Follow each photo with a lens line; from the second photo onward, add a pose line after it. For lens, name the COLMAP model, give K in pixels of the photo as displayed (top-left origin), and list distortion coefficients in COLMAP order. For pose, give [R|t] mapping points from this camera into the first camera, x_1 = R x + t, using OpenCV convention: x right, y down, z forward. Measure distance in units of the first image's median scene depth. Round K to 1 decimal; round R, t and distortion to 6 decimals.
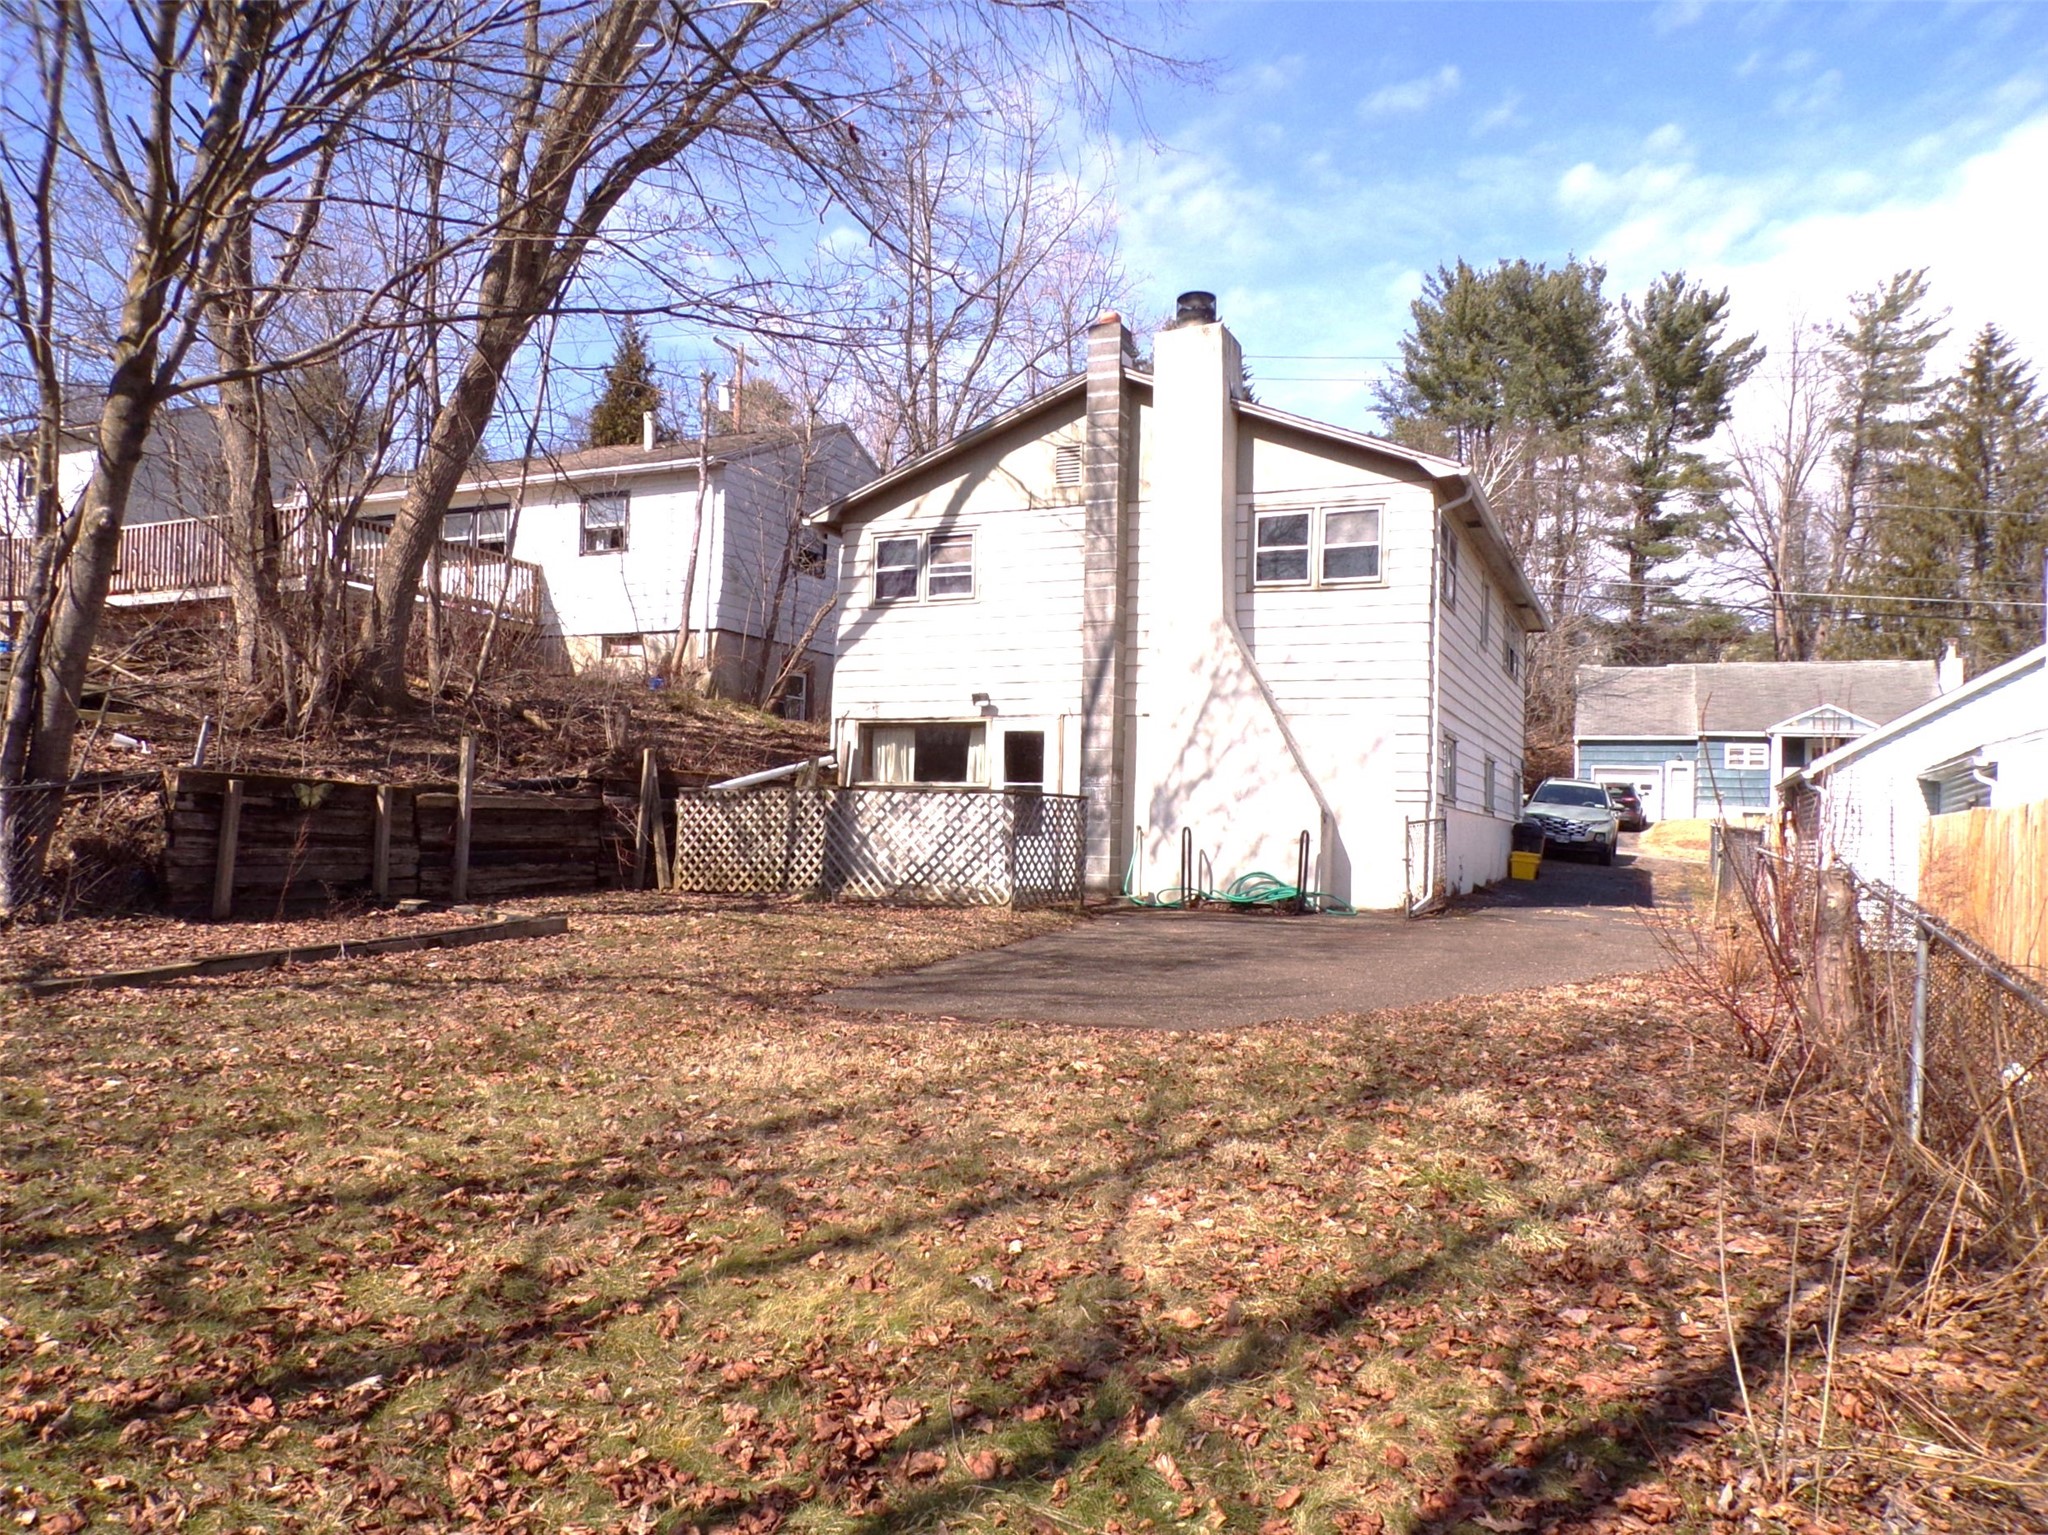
lens RADIAL K [[1422.7, 0, 1020.4], [0, 1422.7, 790.0], [0, 0, 1]] dist [-0.172525, 0.002242]
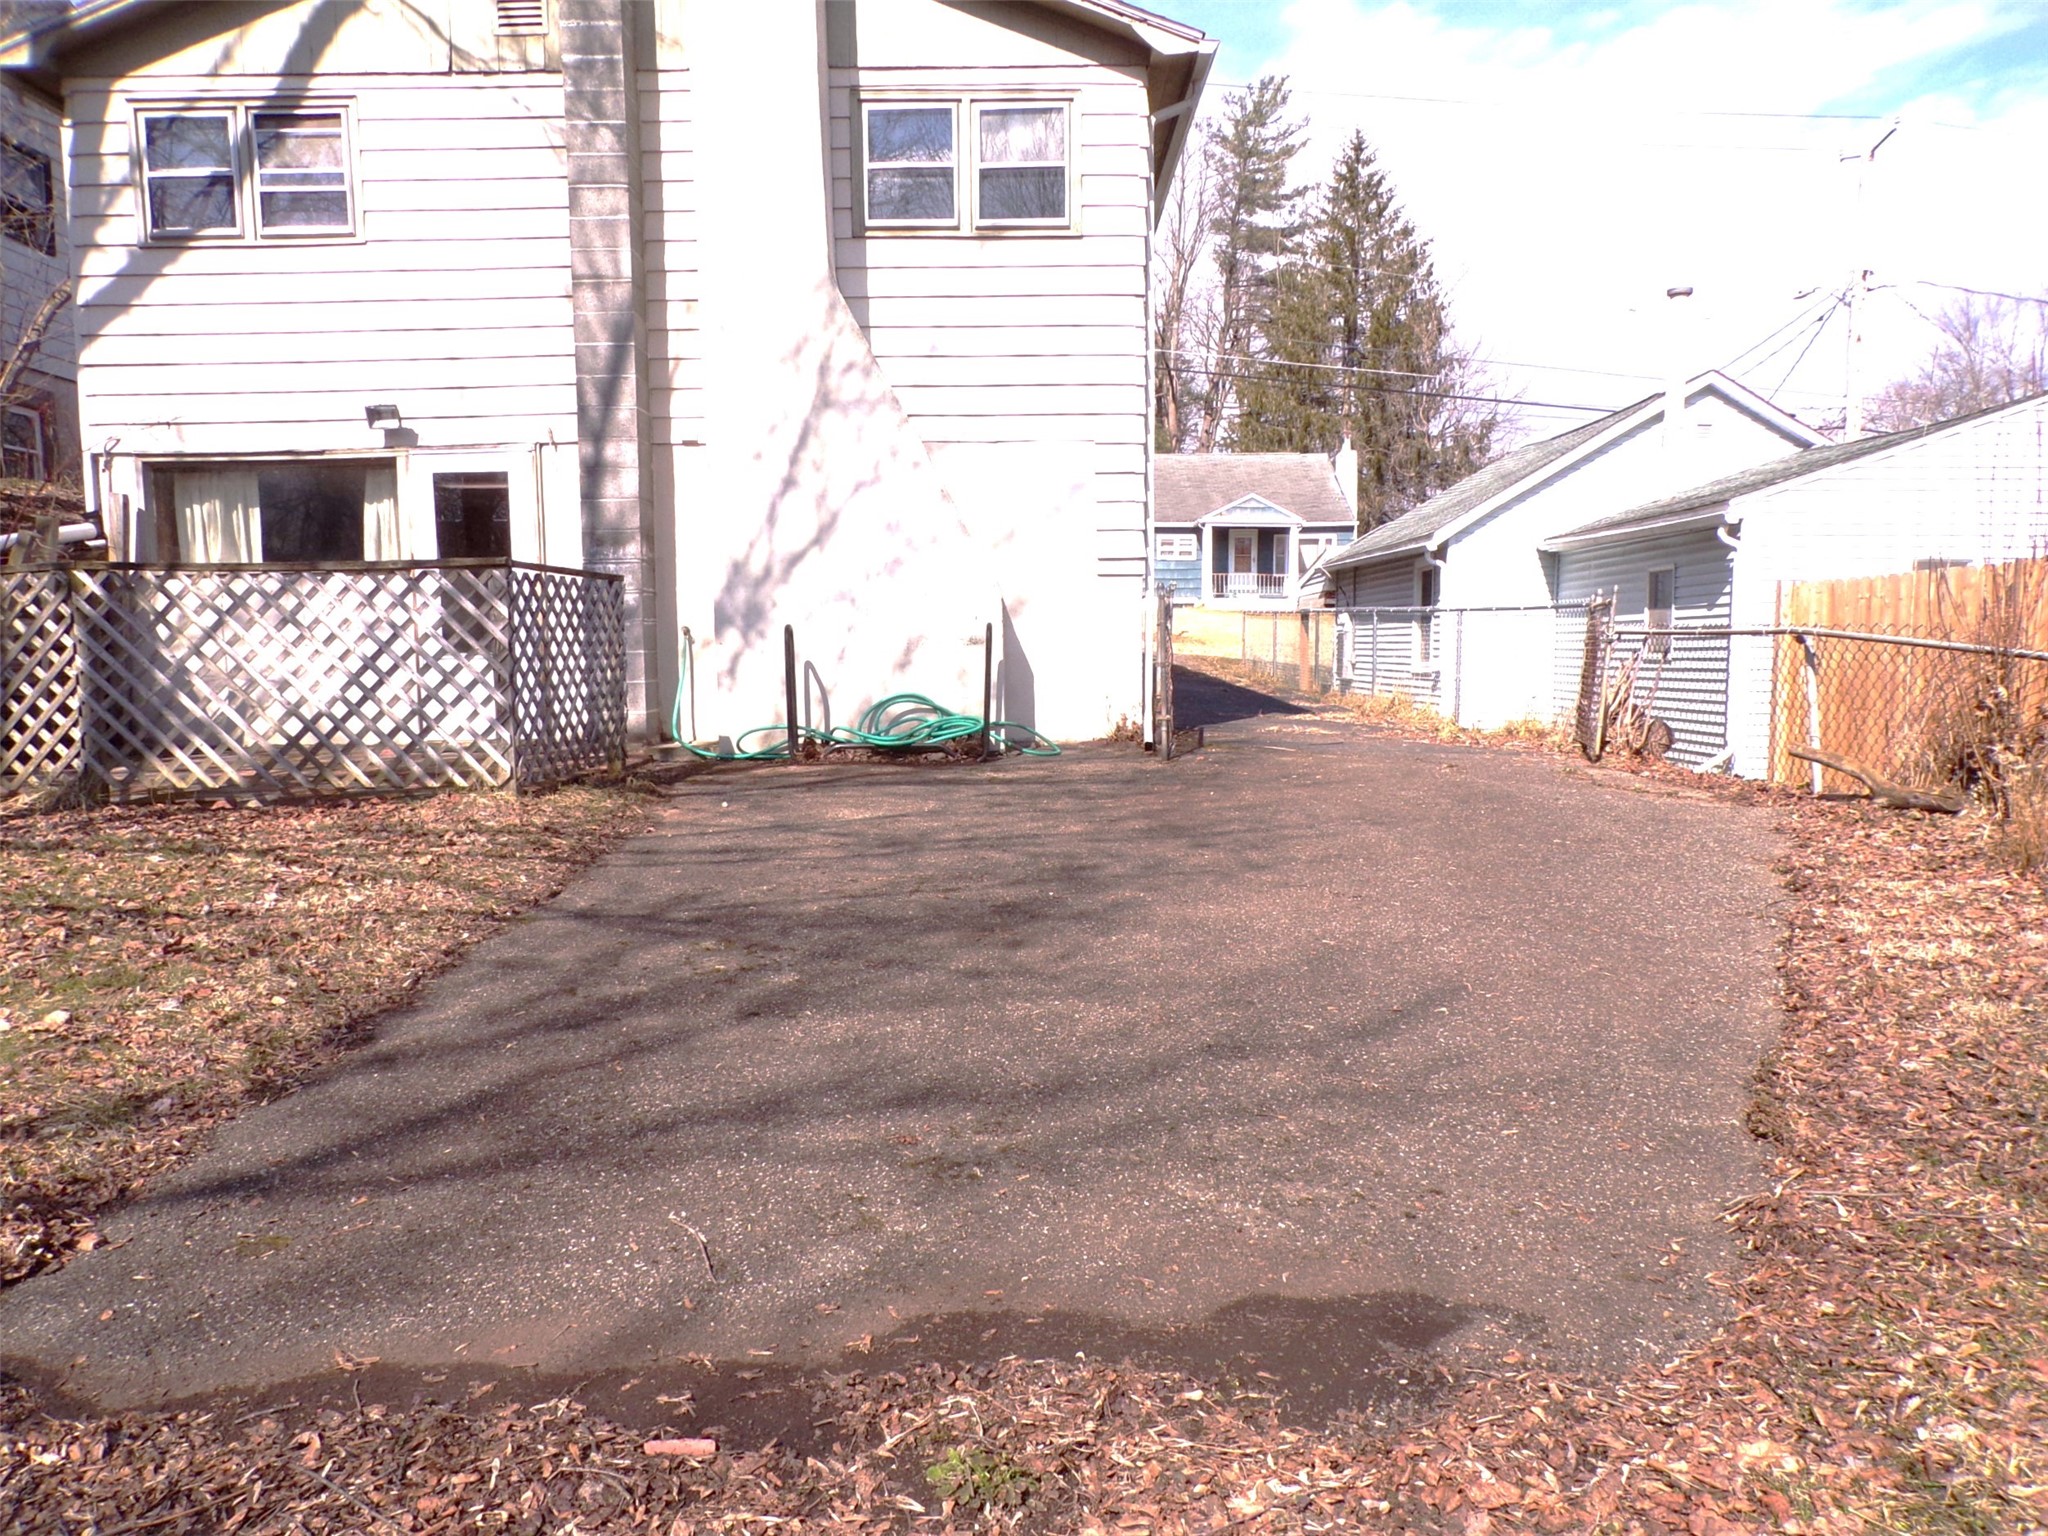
lens RADIAL K [[1386.9, 0, 1017.8], [0, 1386.9, 773.8], [0, 0, 1]] dist [-0.018815, 0.002948]
pose [[0.904105, -0.077621, 0.420201, -0.042929], [0.024629, 0.991194, 0.130104, 0.013209], [-0.426599, -0.107278, 0.898056, 0.387258]]
